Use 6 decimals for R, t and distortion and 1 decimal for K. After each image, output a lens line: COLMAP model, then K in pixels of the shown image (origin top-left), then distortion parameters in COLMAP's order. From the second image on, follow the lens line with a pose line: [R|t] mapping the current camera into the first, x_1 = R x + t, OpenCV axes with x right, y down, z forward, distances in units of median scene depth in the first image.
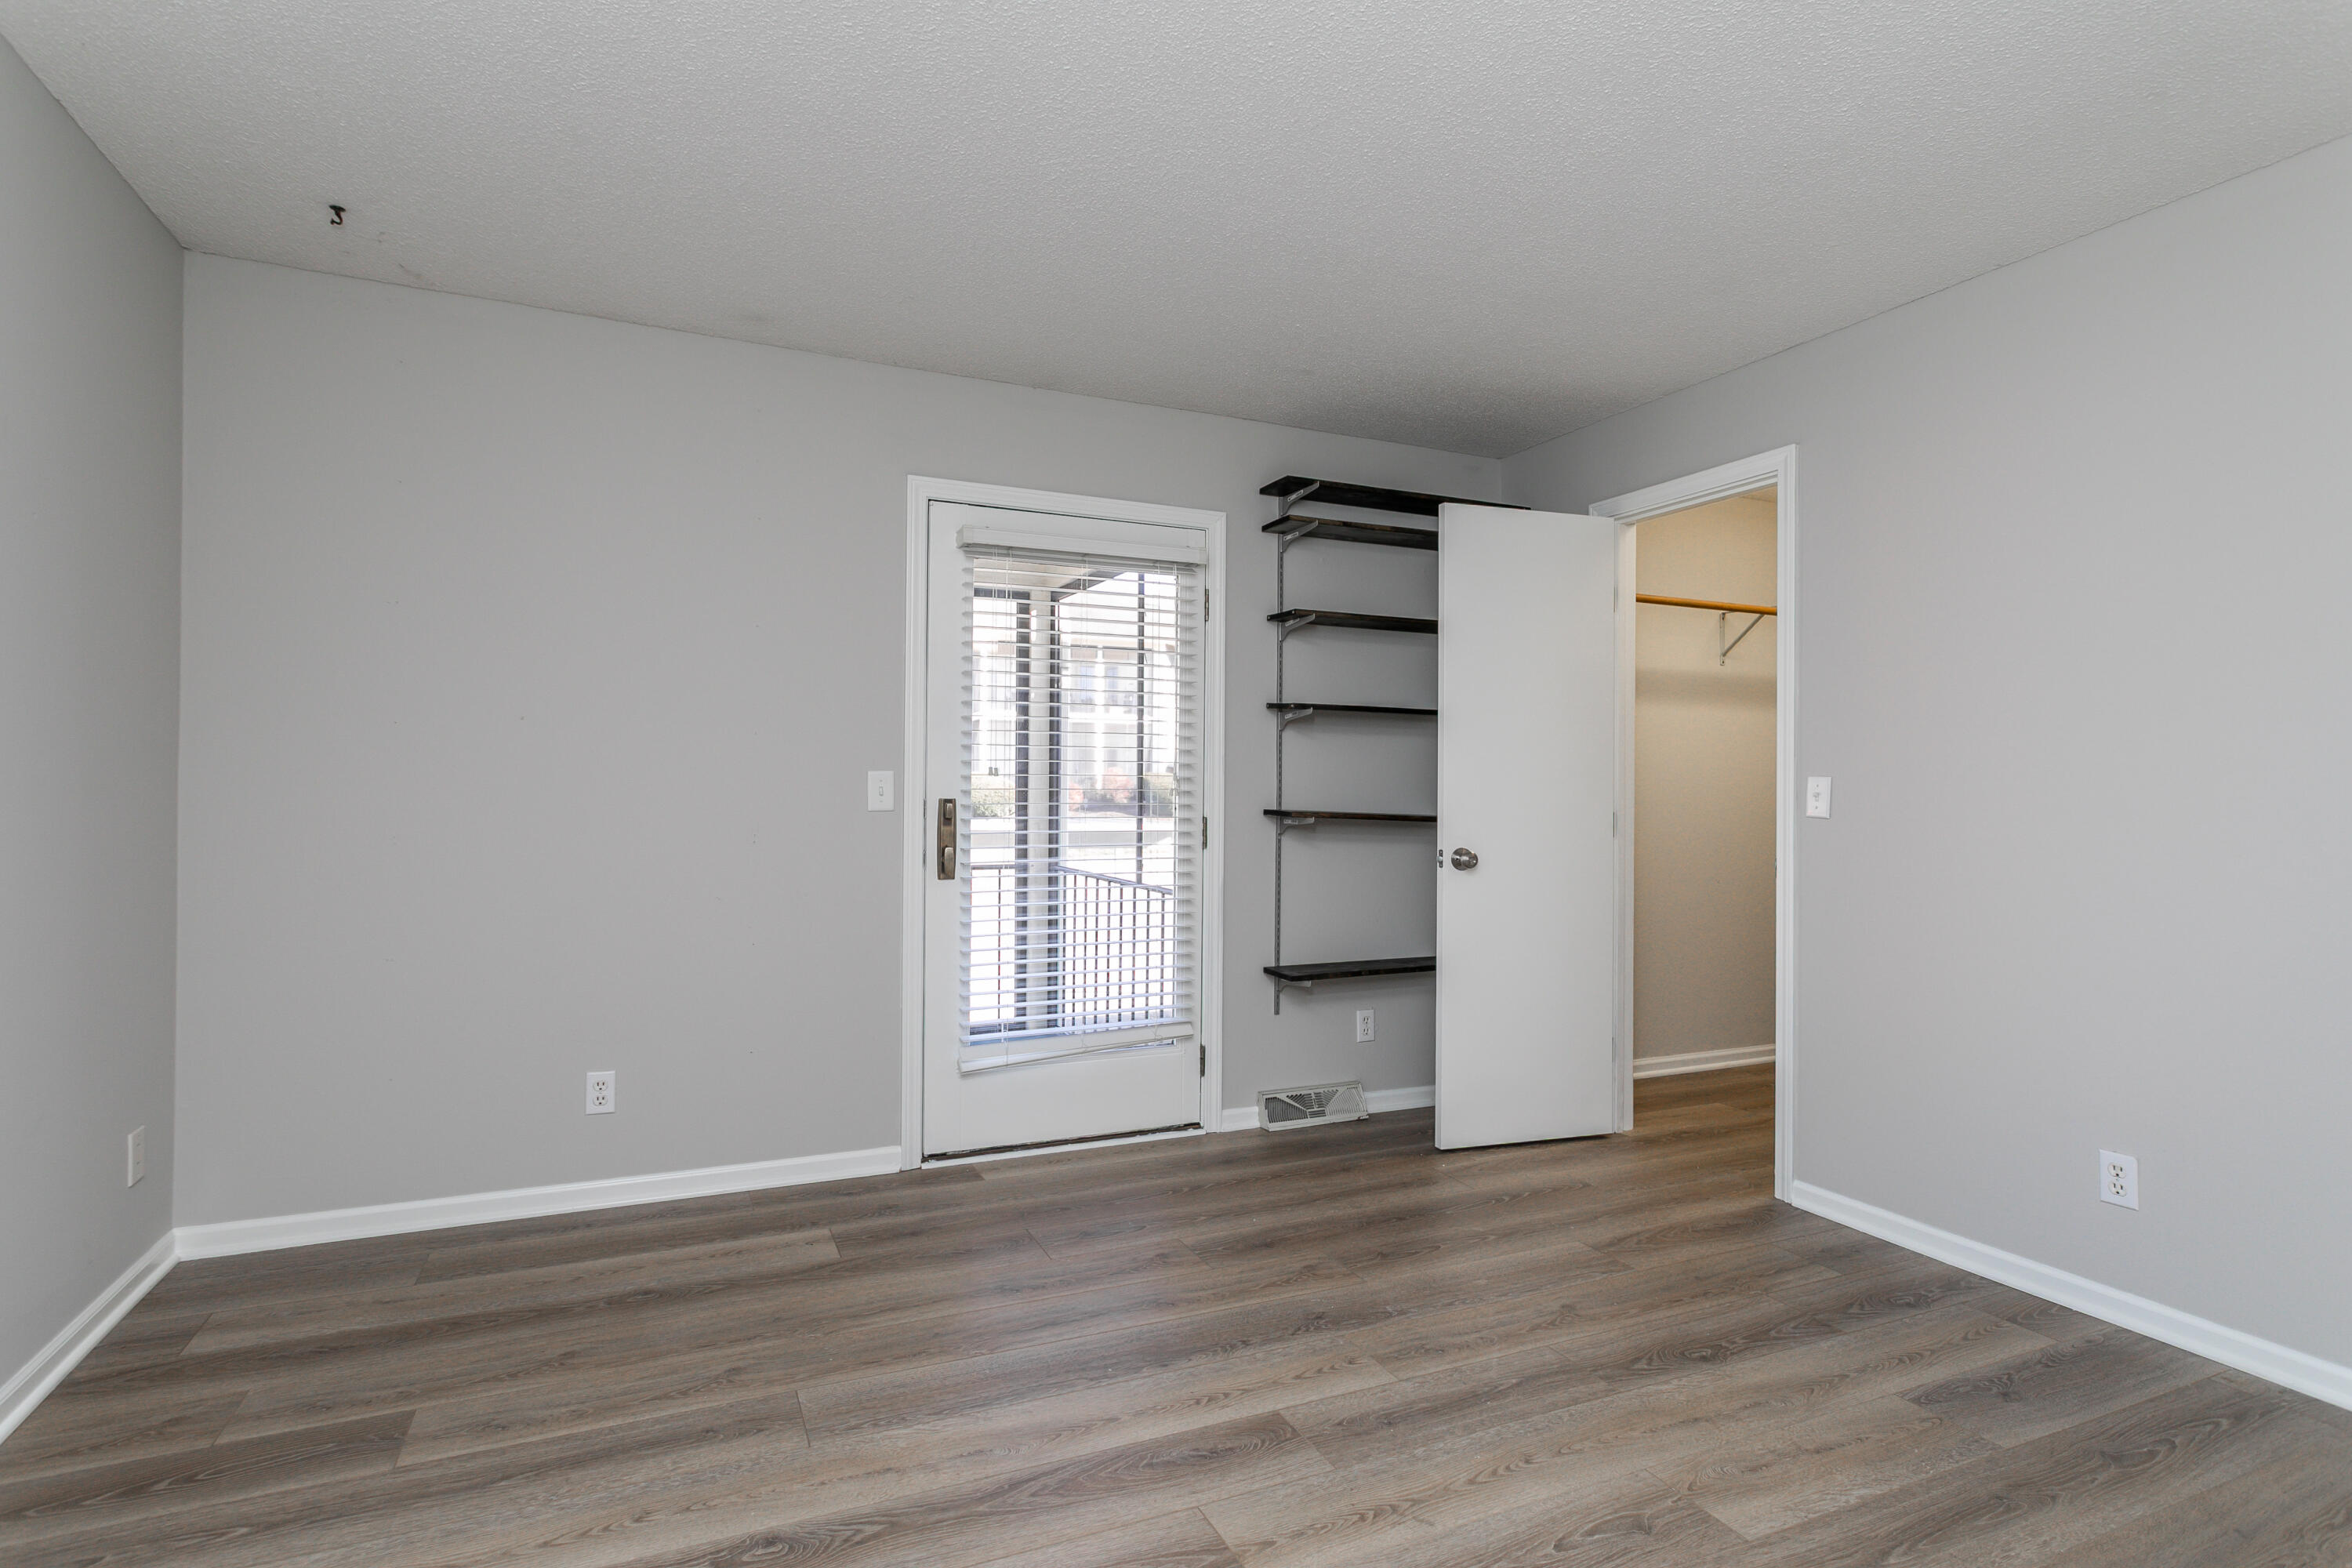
lens RADIAL K [[1122.2, 0, 1176.0], [0, 1122.2, 784.0], [0, 0, 1]] dist [-0.001353, -0.000062]
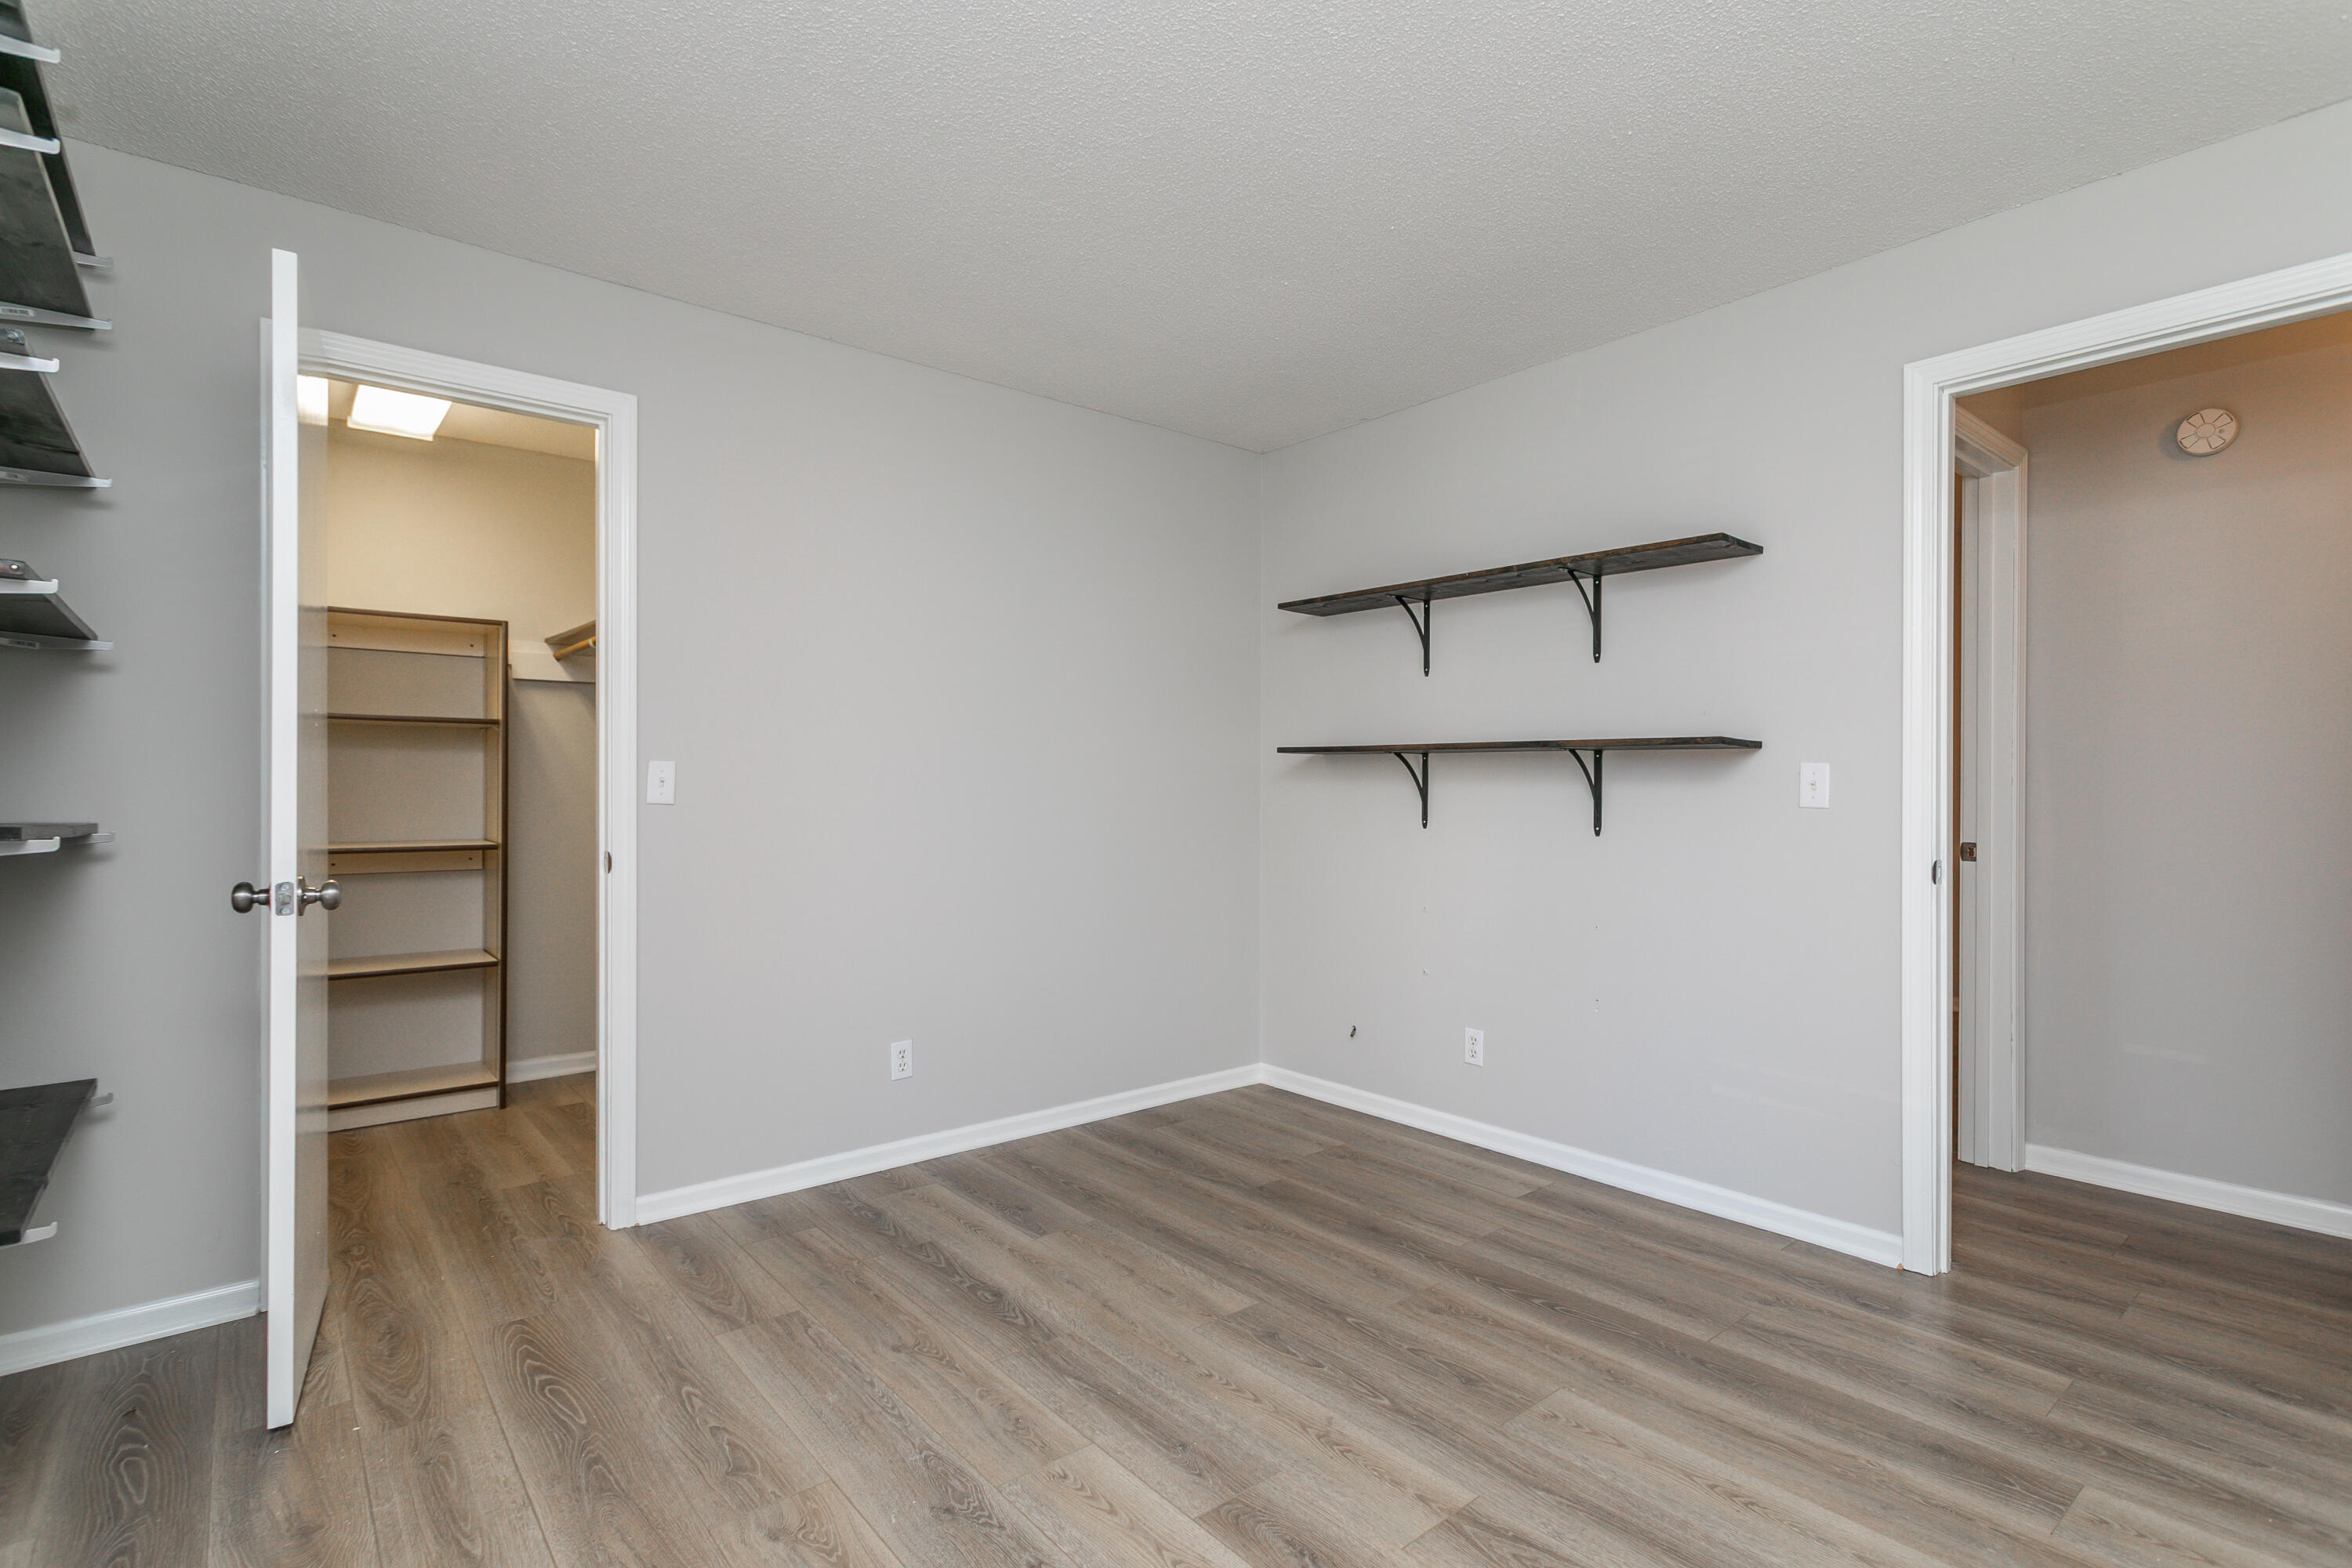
lens RADIAL K [[1123.1, 0, 1241.3], [0, 1123.1, 785.4], [0, 0, 1]] dist [0.000467, 0.000353]
pose [[-0.277782, -0.010335, 0.960588, -0.594239], [-0.011569, 0.999906, 0.007413, 0.001858], [-0.960574, -0.009054, -0.277876, 0.990705]]
